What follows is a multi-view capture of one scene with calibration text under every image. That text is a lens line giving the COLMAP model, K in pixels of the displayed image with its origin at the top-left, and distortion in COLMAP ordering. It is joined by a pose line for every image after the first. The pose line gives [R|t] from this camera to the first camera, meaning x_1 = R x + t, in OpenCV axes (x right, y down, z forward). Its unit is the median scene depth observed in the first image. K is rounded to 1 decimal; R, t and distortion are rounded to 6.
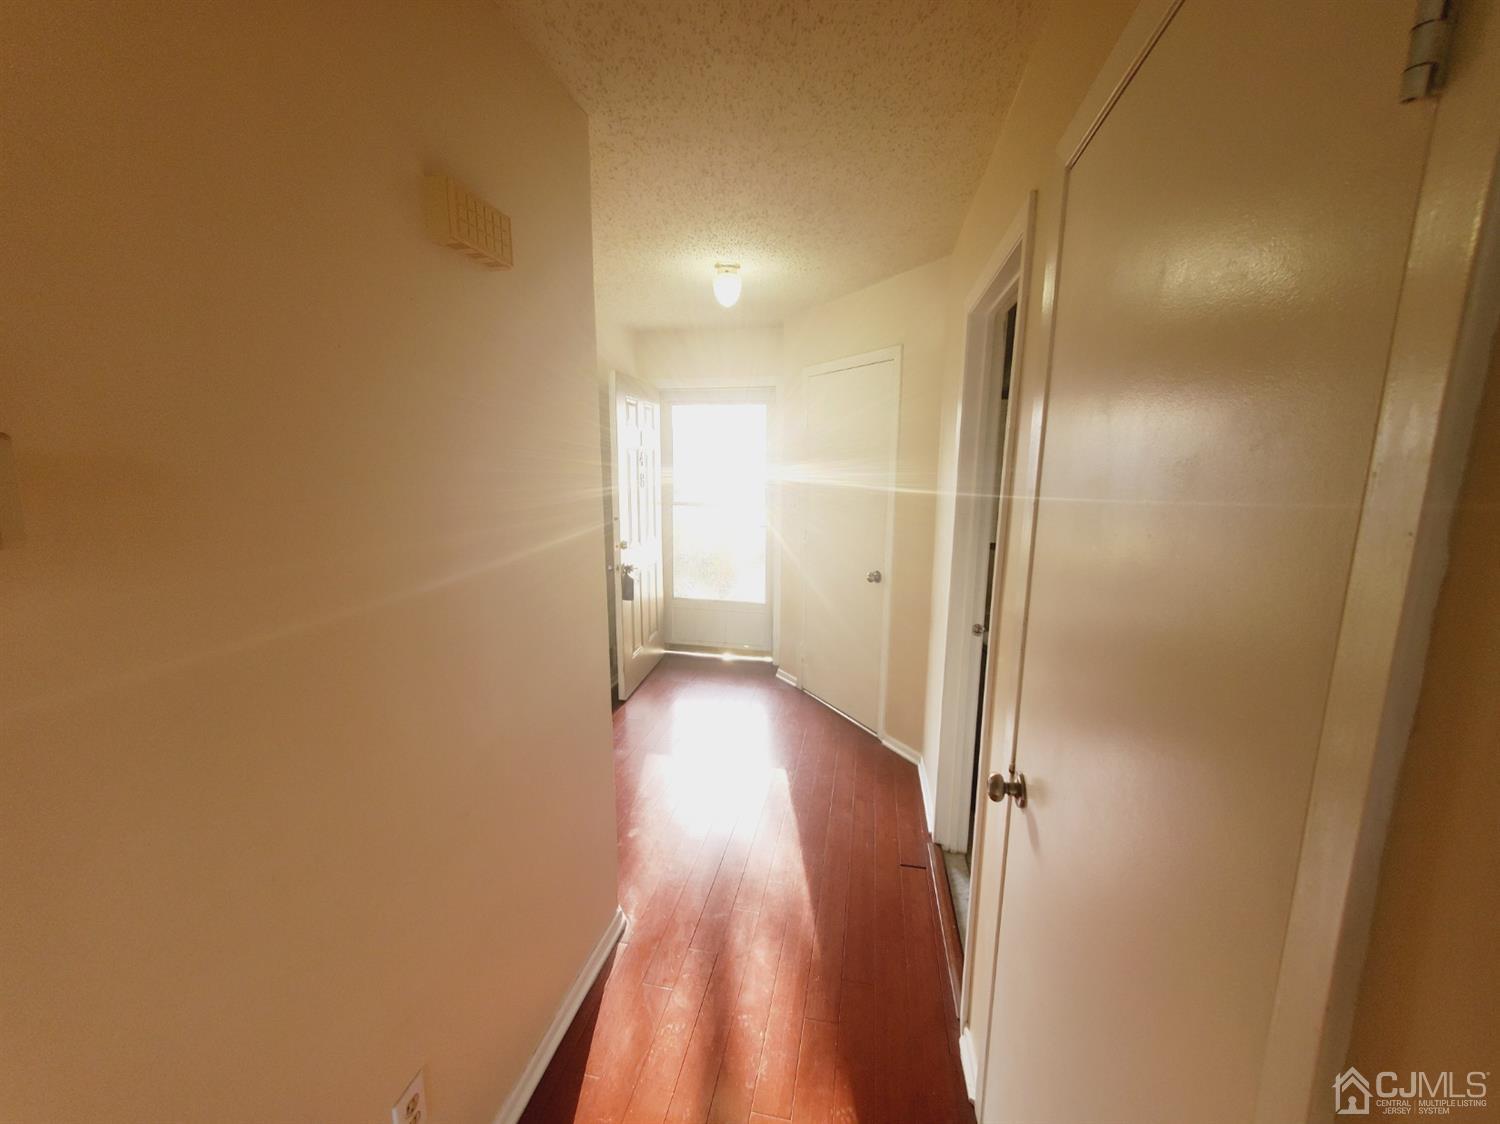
lens RADIAL K [[594.3, 0, 753.4], [0, 594.3, 559.8], [0, 0, 1]] dist [0.000211, 0.000236]
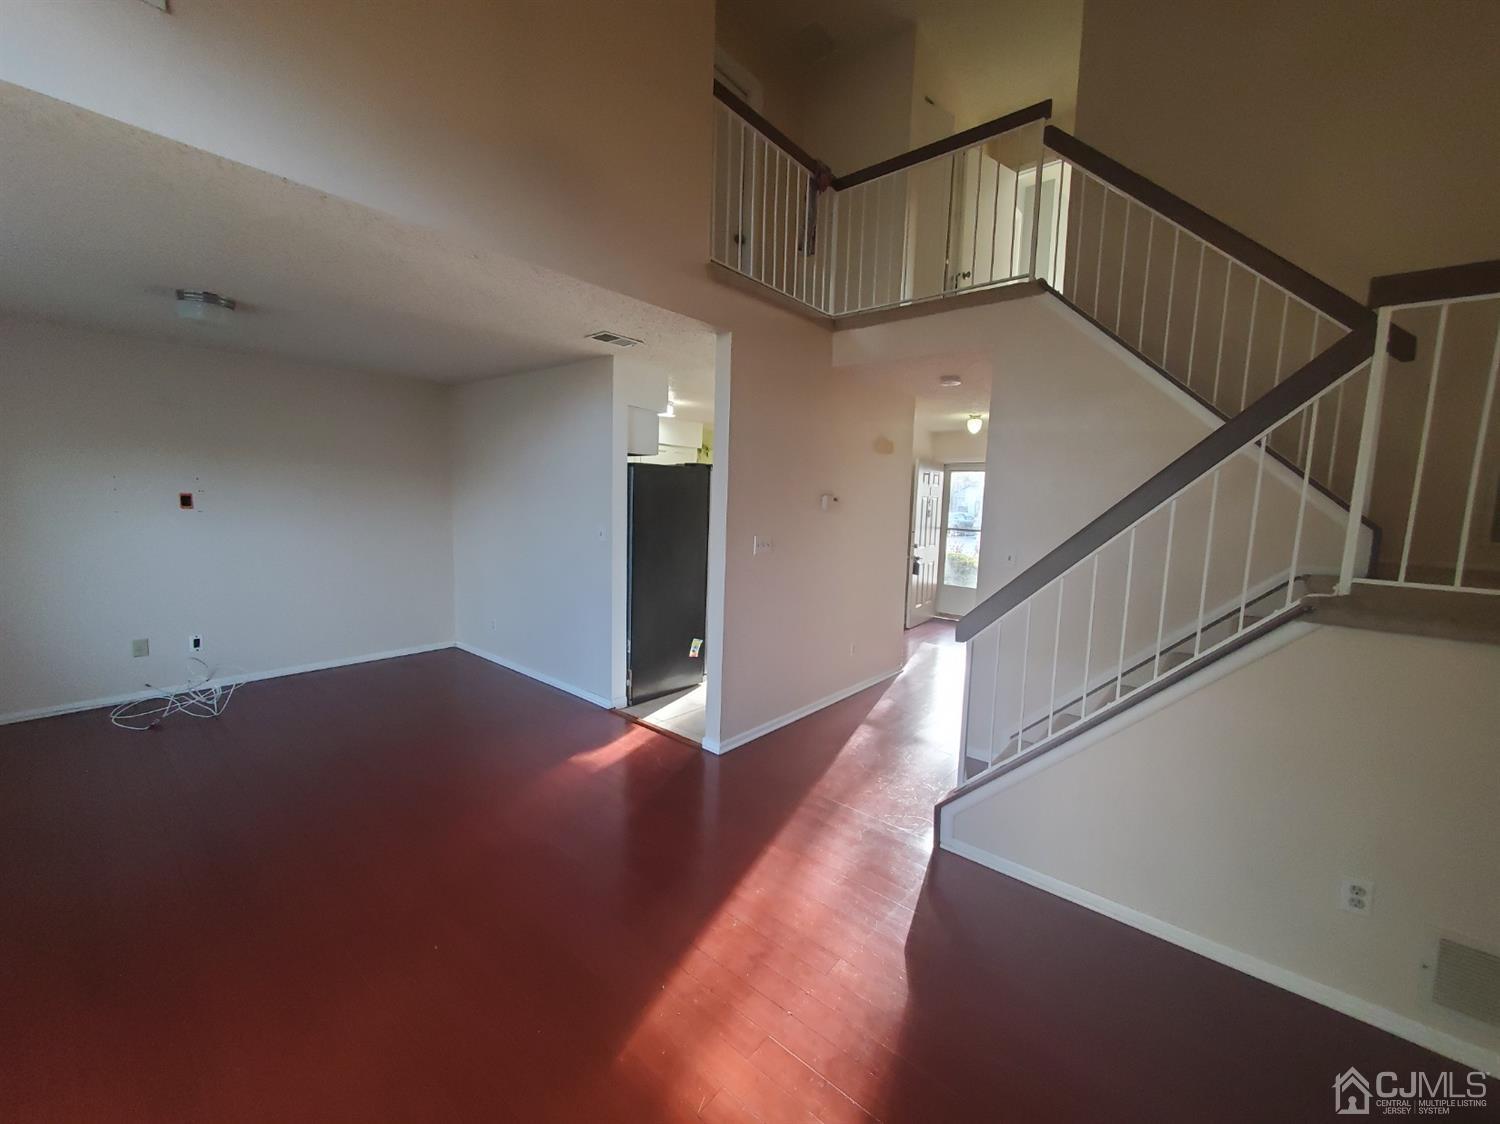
lens RADIAL K [[594.3, 0, 746.0], [0, 594.3, 561.0], [0, 0, 1]] dist [0.000211, 0.000236]
pose [[0.879936, 0.069003, -0.470055, 0.203656], [-0.101066, 0.993938, -0.043286, 0.160723], [0.464219, 0.085596, 0.881575, -0.941560]]
